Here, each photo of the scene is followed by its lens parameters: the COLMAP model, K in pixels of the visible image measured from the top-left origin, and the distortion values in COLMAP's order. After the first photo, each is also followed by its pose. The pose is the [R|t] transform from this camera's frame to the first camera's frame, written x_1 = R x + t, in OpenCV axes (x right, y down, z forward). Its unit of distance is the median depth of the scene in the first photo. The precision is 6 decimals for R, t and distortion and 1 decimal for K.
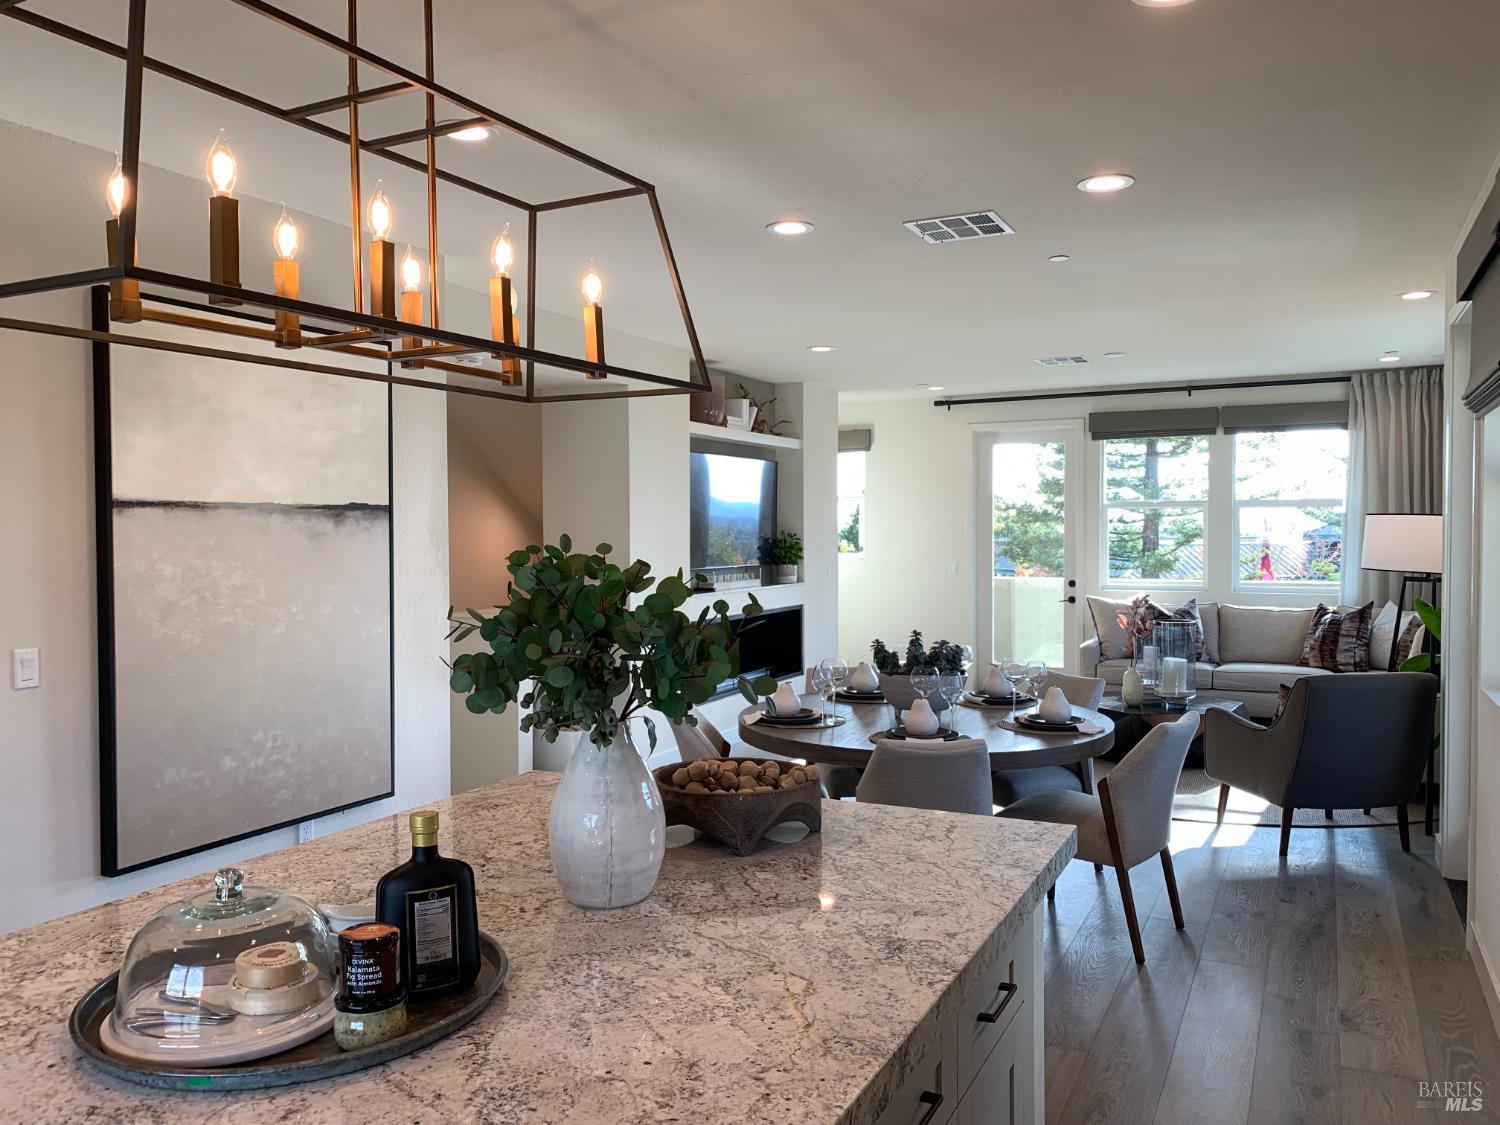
lens RADIAL K [[1146.8, 0, 750.0], [0, 1146.8, 562.5], [0, 0, 1]] dist [0.012801, -0.000355]
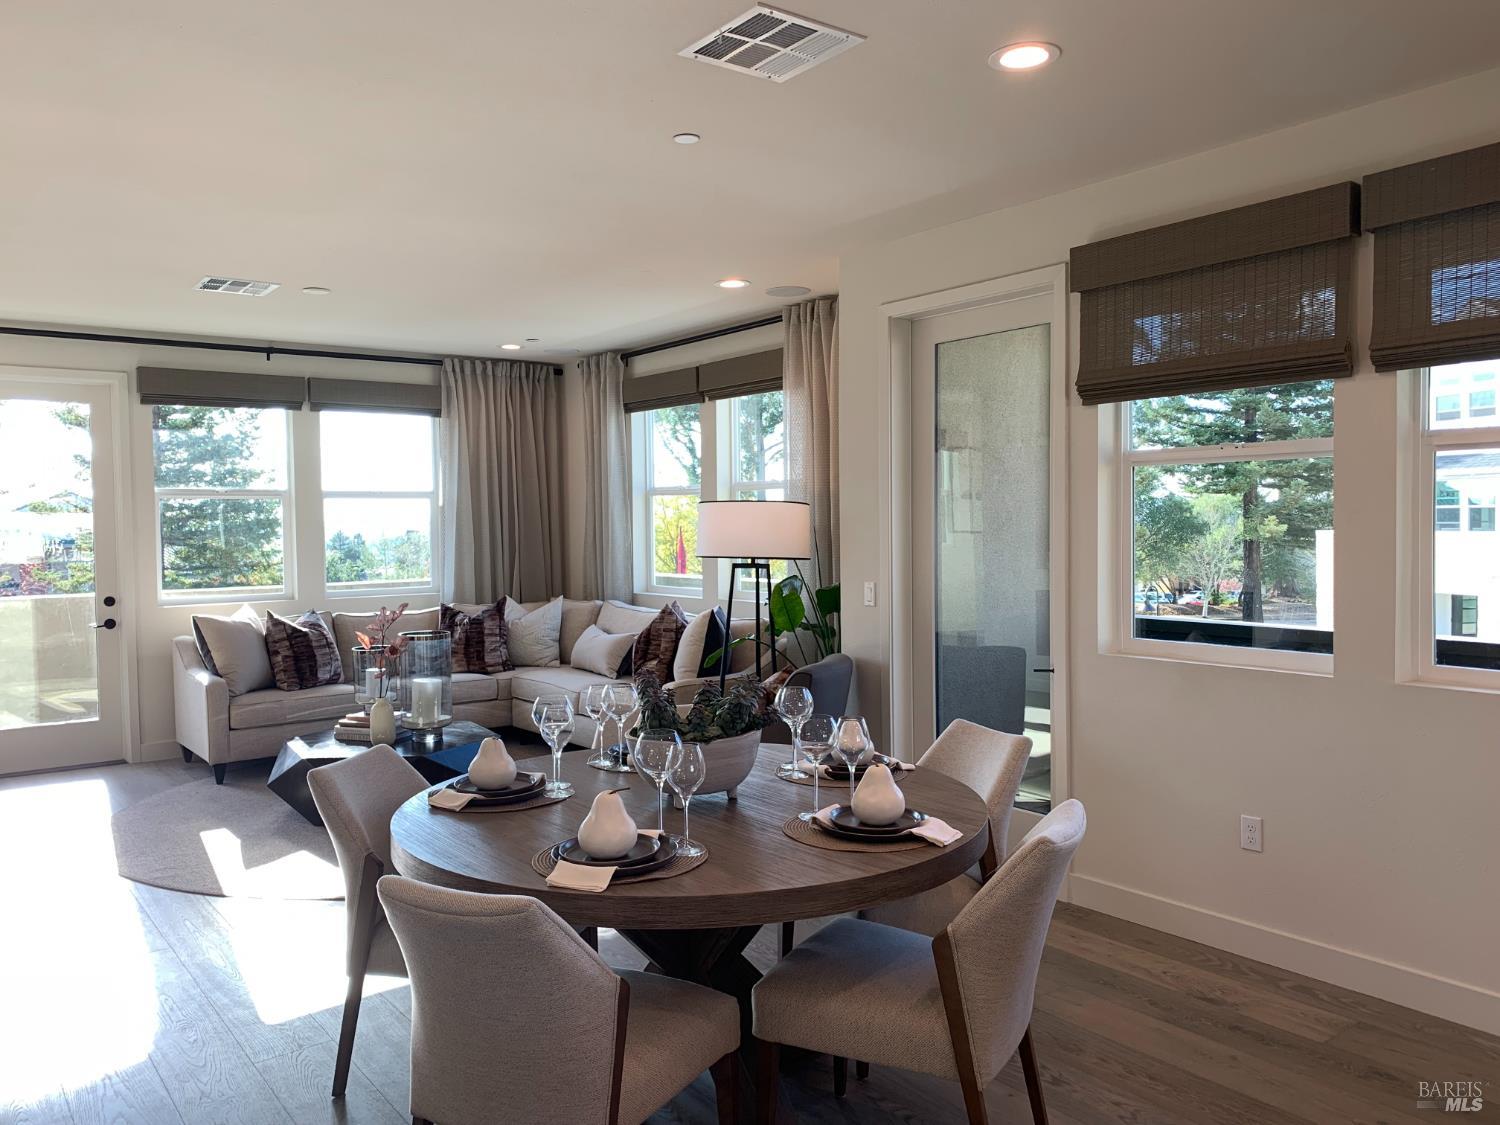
lens RADIAL K [[1146.8, 0, 750.0], [0, 1146.8, 562.5], [0, 0, 1]] dist [0.012801, -0.000355]
pose [[0.445610, -0.033355, 0.894606, -0.212741], [0.038603, 0.999092, 0.018023, -0.003995], [-0.894395, 0.026504, 0.446493, 0.365199]]
